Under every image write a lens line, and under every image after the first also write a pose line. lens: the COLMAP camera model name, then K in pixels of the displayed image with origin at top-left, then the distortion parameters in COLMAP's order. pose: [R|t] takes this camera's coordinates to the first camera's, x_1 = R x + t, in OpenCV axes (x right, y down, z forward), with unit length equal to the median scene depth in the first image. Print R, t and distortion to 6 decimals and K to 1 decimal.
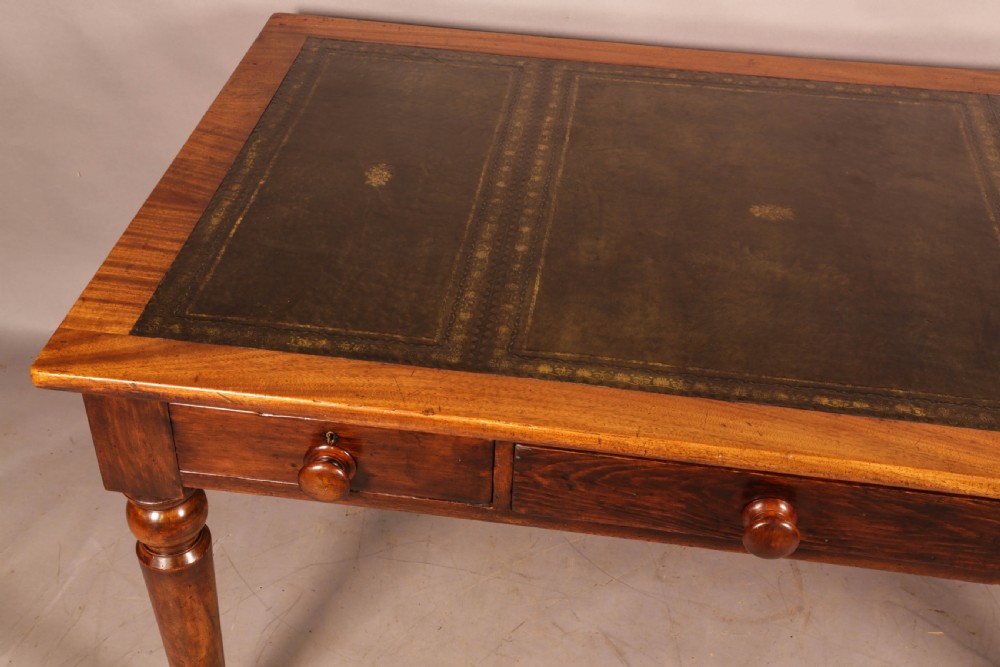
lens RADIAL K [[1213.7, 0, 500.0], [0, 1213.7, 333.5], [0, 0, 1]] dist [0.078070, 0.019196]
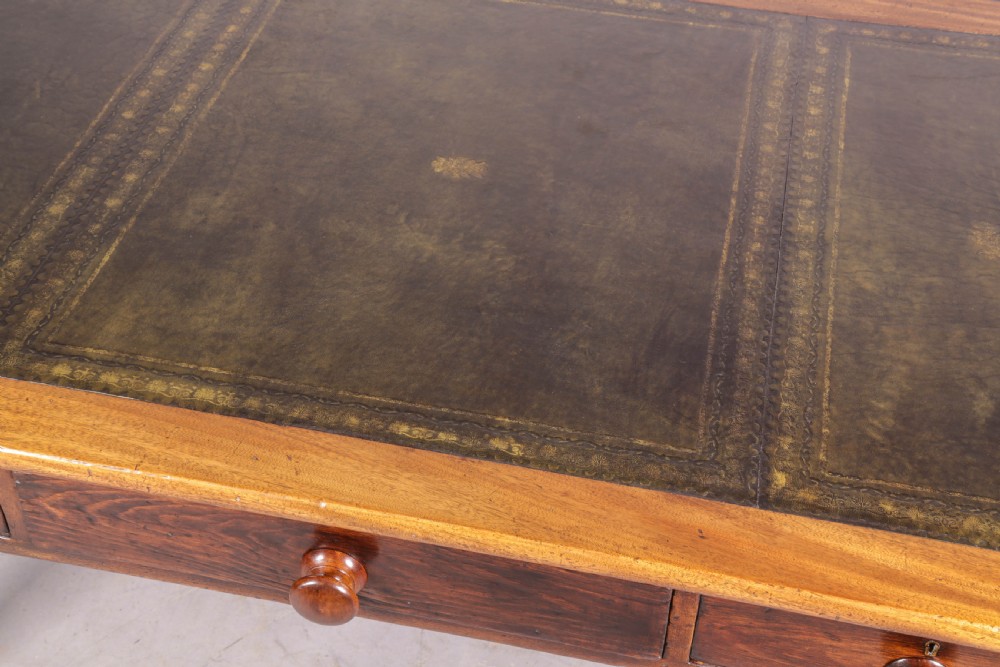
lens RADIAL K [[1397.5, 0, 500.0], [0, 1397.5, 333.5], [0, 0, 1]] dist [0.109440, 0.096881]
pose [[0.997274, 0.046442, -0.057342, 0.355714], [-0.042043, 0.996246, 0.075673, -0.072192], [0.060641, -0.073056, 0.995483, 0.110201]]
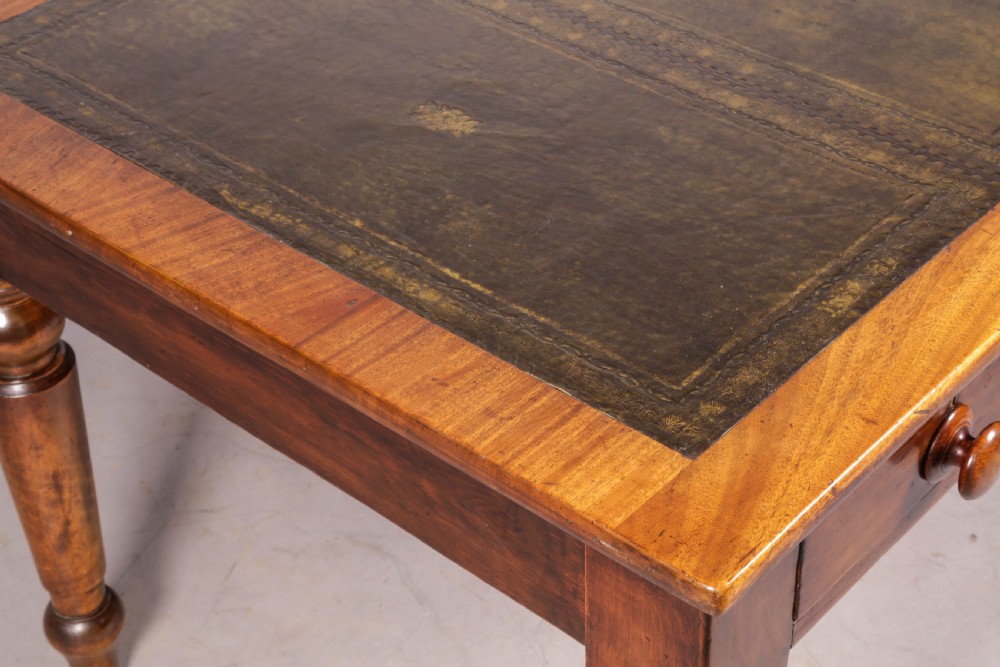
lens RADIAL K [[1774.1, 0, 500.0], [0, 1774.1, 333.5], [0, 0, 1]] dist [0.242078, 0.135420]
pose [[0.557942, -0.549536, 0.621861, -0.806725], [0.546956, 0.807063, 0.222461, -0.267117], [-0.624131, 0.216010, 0.750866, 0.429979]]
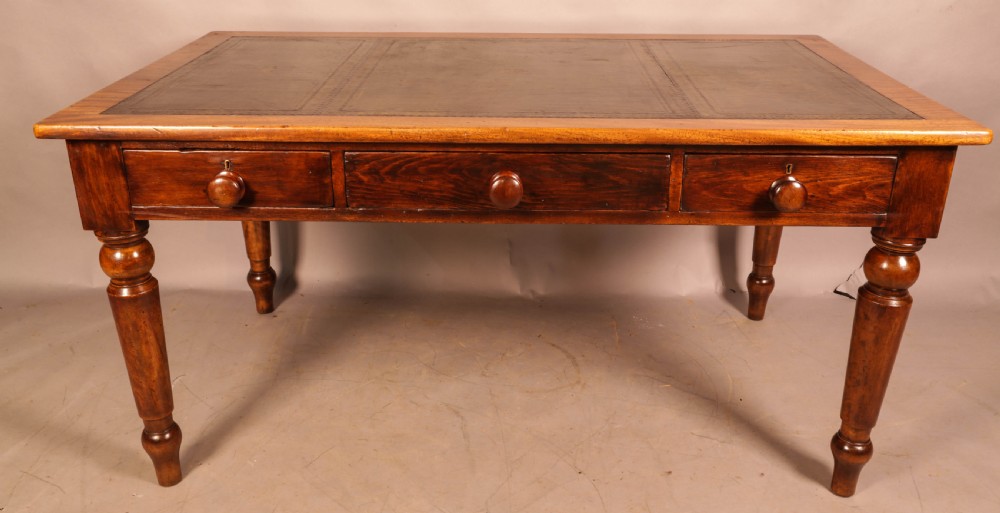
lens RADIAL K [[873.6, 0, 500.0], [0, 873.6, 256.5], [0, 0, 1]] dist [-0.025532, 0.008584]
pose [[0.993308, -0.069777, 0.092040, 0.096932], [0.090360, 0.965814, -0.242980, 0.493197], [-0.071939, 0.249670, 0.965655, -0.082031]]
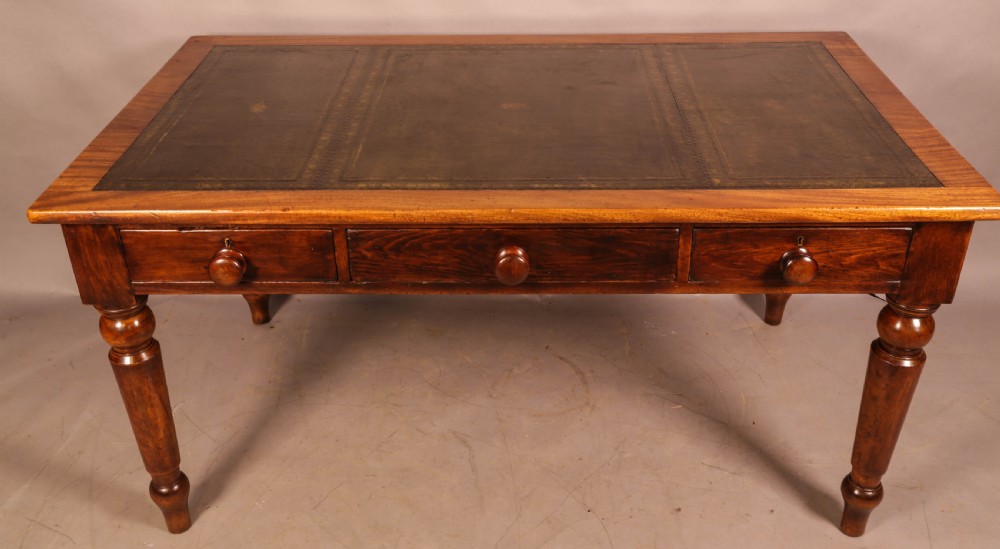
lens RADIAL K [[968.1, 0, 499.2], [0, 968.1, 264.0], [0, 0, 1]] dist [0.003602, 0.008461]
pose [[0.992478, -0.094568, 0.077750, 0.102535], [0.103891, 0.986546, -0.126230, 0.295591], [-0.064767, 0.133358, 0.988949, -0.229185]]
